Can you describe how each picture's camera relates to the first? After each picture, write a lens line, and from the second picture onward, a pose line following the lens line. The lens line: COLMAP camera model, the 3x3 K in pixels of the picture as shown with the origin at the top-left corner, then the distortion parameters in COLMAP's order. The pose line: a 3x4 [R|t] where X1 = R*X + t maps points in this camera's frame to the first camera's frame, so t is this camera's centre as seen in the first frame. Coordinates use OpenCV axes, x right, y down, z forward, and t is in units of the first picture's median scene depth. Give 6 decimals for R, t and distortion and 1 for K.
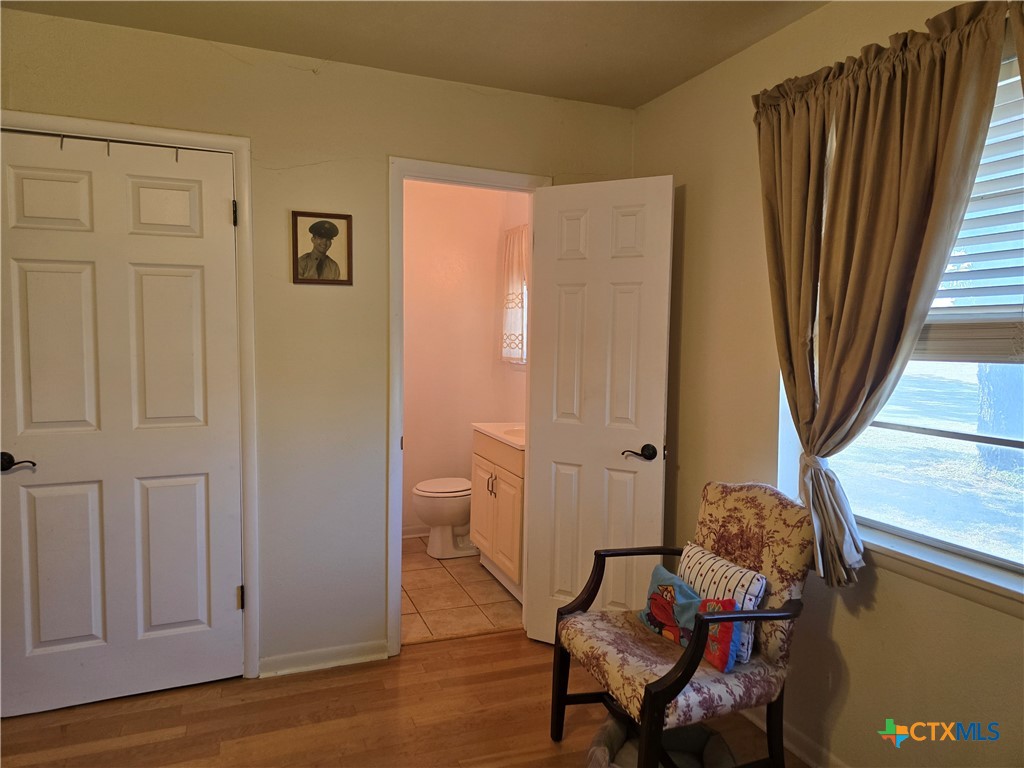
lens RADIAL K [[684.5, 0, 512.3], [0, 684.5, 387.6], [0, 0, 1]] dist [0.056102, -0.046327]
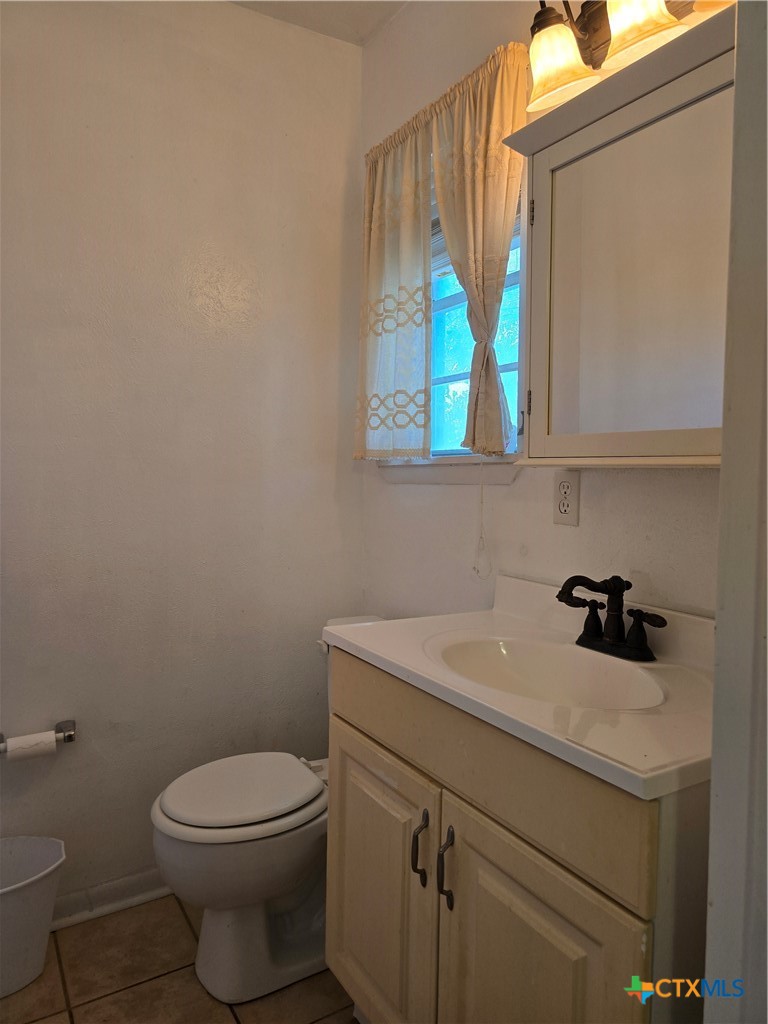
lens RADIAL K [[684.5, 0, 380.3], [0, 684.5, 510.9], [0, 0, 1]] dist [0.056102, -0.046327]
pose [[0.984172, -0.026336, 0.175250, -0.084357], [0.028947, 0.999505, -0.012353, -0.002329], [-0.174838, 0.017231, 0.984446, 0.603621]]
